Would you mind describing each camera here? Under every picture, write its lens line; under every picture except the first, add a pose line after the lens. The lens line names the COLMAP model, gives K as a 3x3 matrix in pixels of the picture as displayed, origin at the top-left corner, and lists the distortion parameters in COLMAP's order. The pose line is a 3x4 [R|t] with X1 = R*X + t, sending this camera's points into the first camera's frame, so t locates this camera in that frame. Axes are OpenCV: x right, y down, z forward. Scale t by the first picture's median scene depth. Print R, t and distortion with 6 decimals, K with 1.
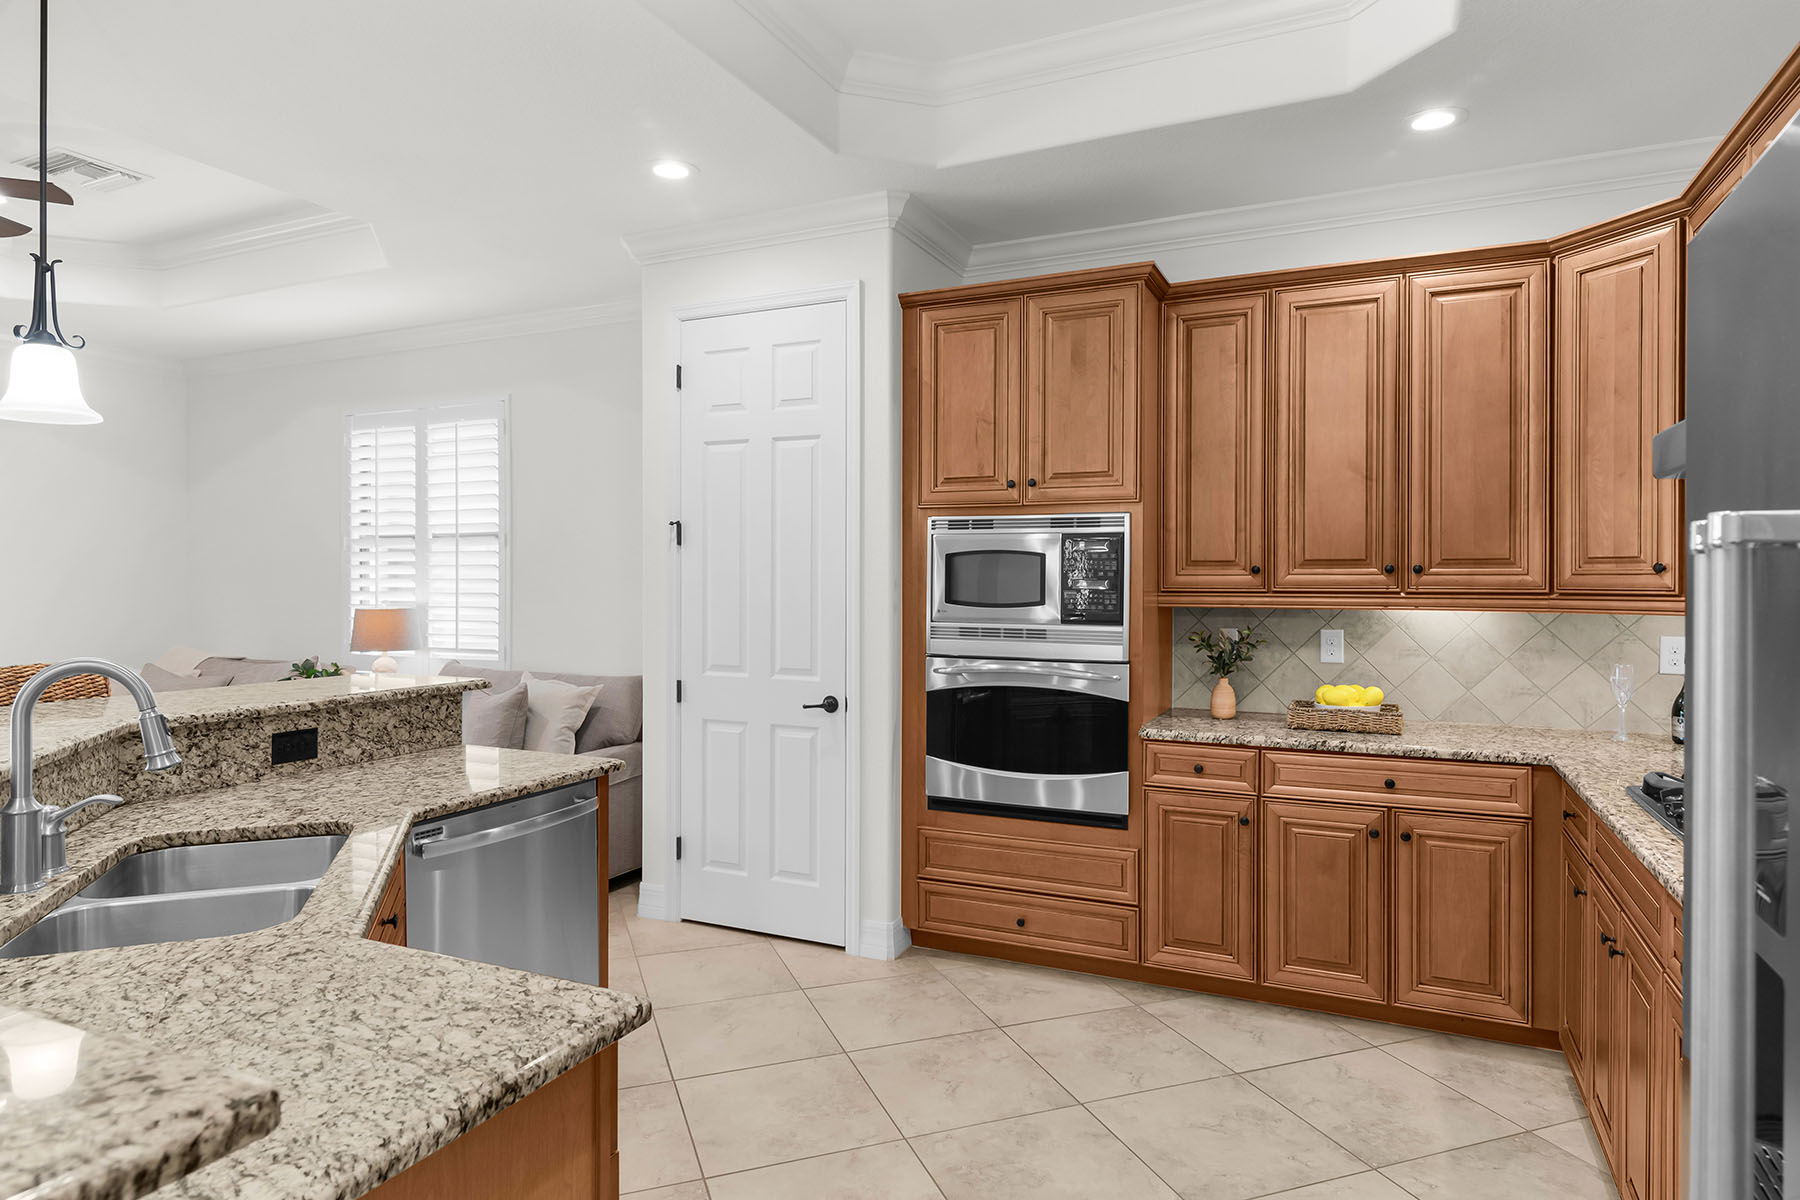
lens RADIAL K [[1047.0, 0, 895.1], [0, 1047.0, 589.7], [0, 0, 1]] dist [0.001301, -0.001382]
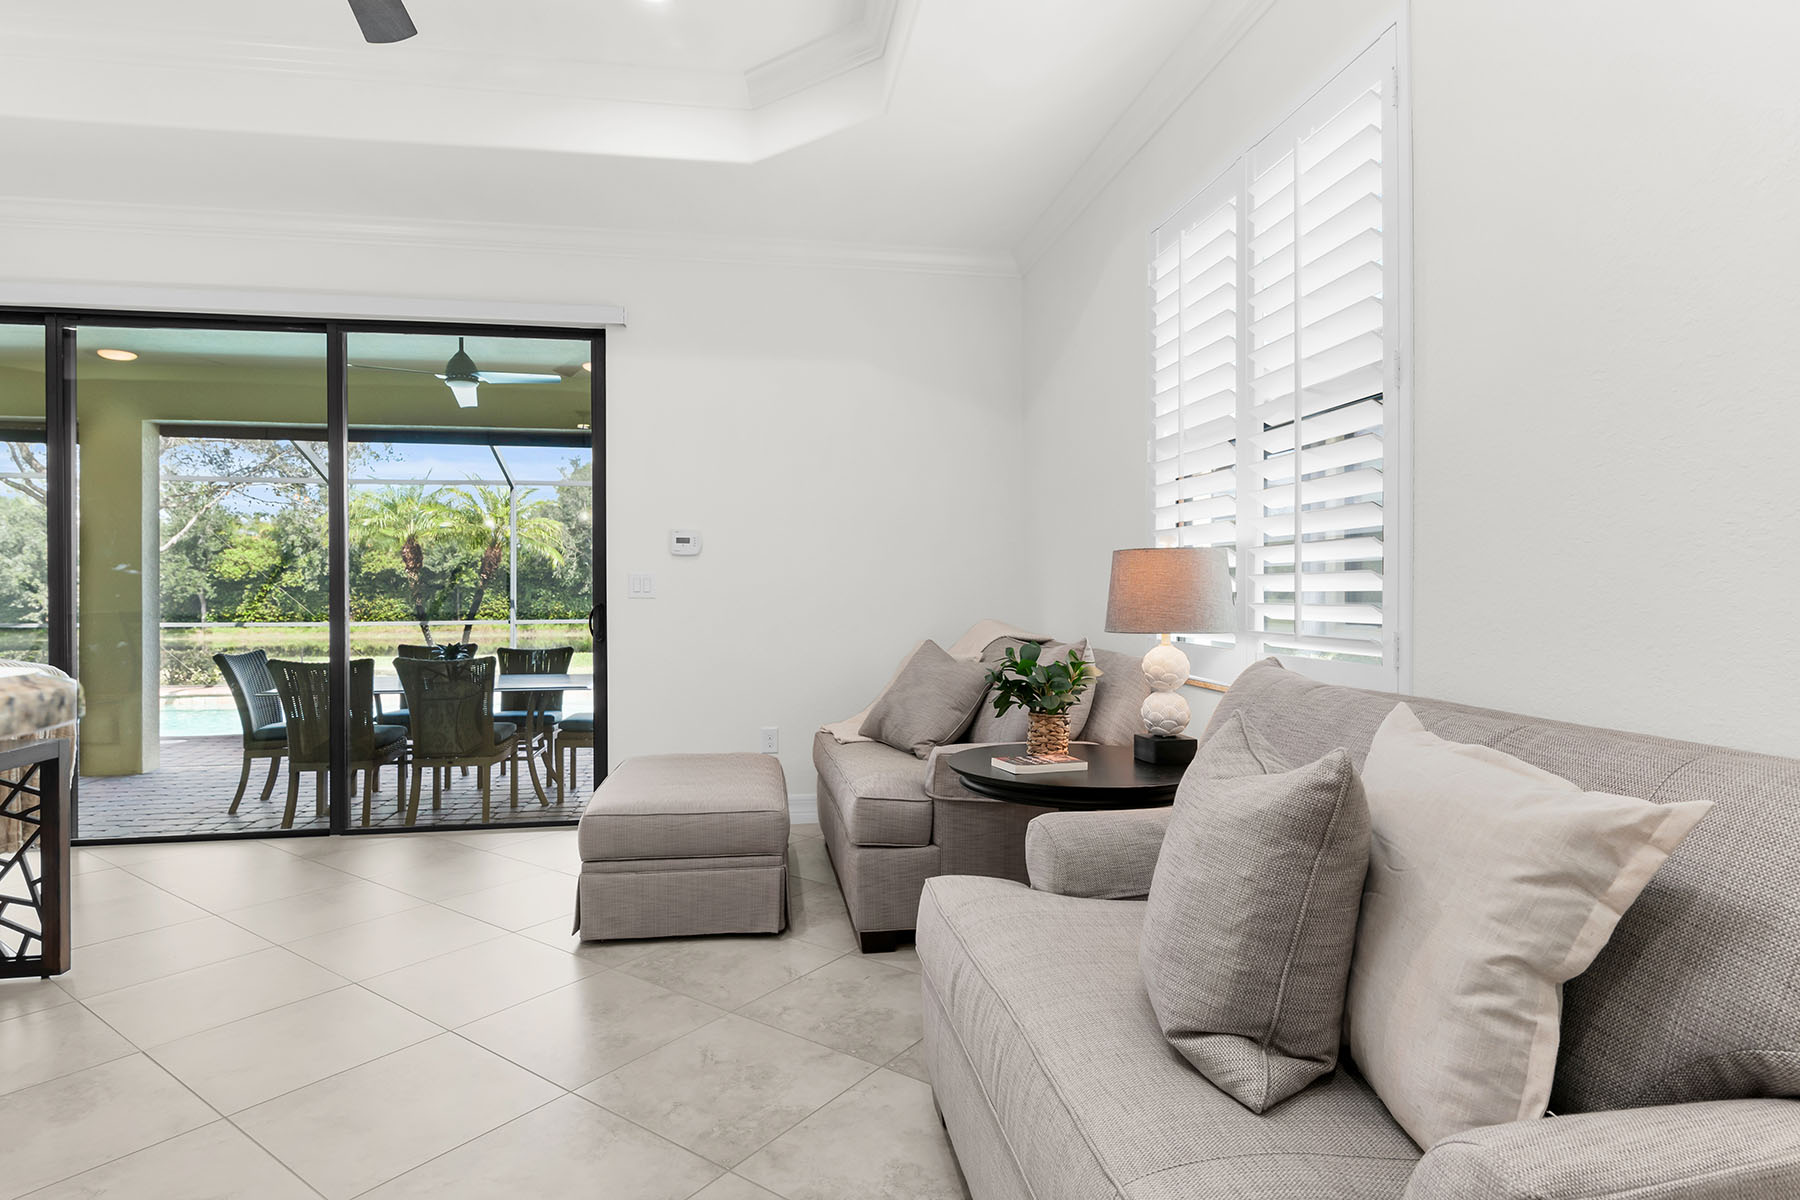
lens RADIAL K [[948.6, 0, 900.0], [0, 948.6, 600.0], [0, 0, 1]] dist [-0.012778, -0.000916]
pose [[0.572048, 0.006204, -0.820197, -0.281705], [-0.000935, 0.999976, 0.006911, 0.062583], [0.820220, -0.003187, 0.572040, 0.980114]]
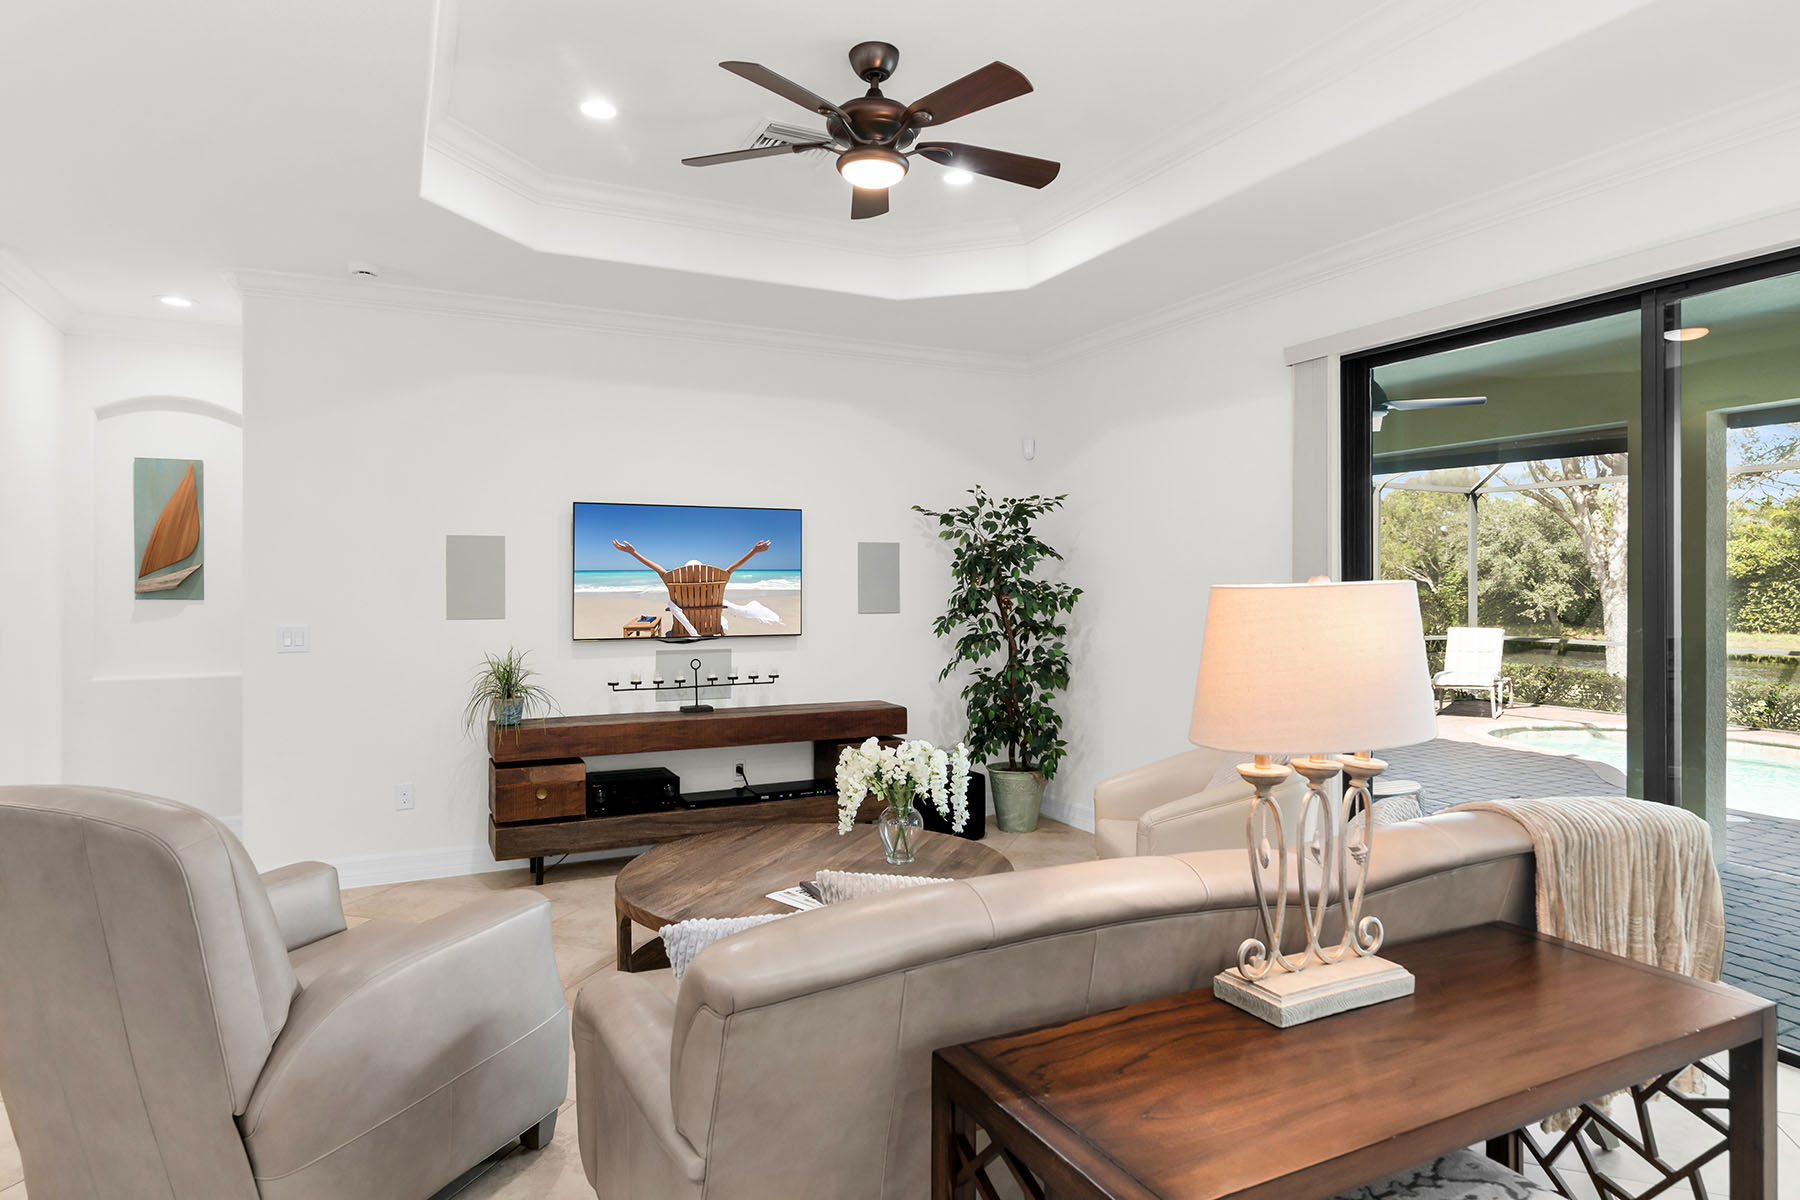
lens RADIAL K [[1047.0, 0, 895.1], [0, 1047.0, 589.7], [0, 0, 1]] dist [0.001301, -0.001382]
pose [[-0.627161, 0.001018, -0.778889, -0.631092], [-0.008163, 0.999936, 0.007880, -0.007790], [0.778847, 0.011300, -0.627112, 0.853102]]
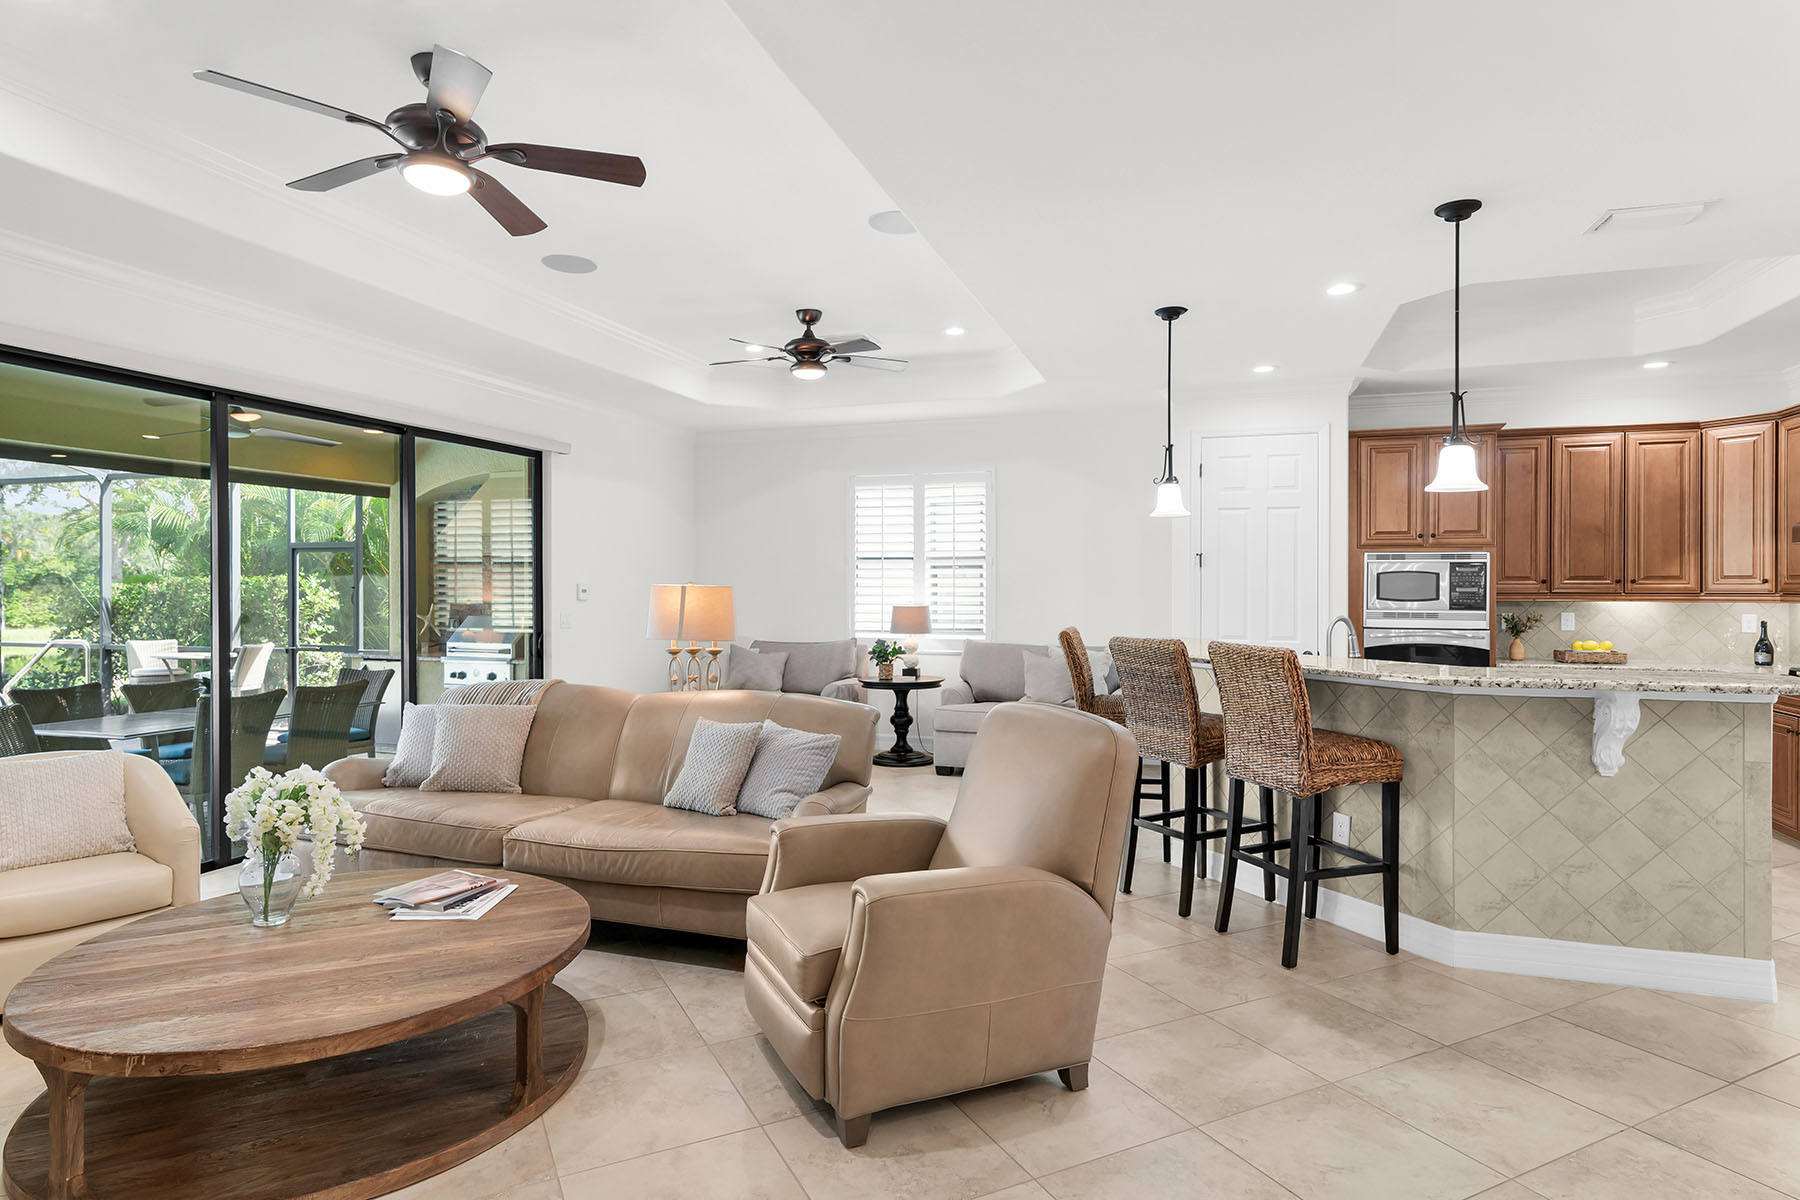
lens RADIAL K [[1007.4, 0, 876.2], [0, 1007.4, 591.7], [0, 0, 1]] dist [-0.001125, 0.000468]
pose [[0.993657, -0.003085, 0.112415, -1.099847], [0.003345, 0.999992, -0.002119, -0.000085], [-0.112408, 0.002482, 0.993659, -0.711729]]
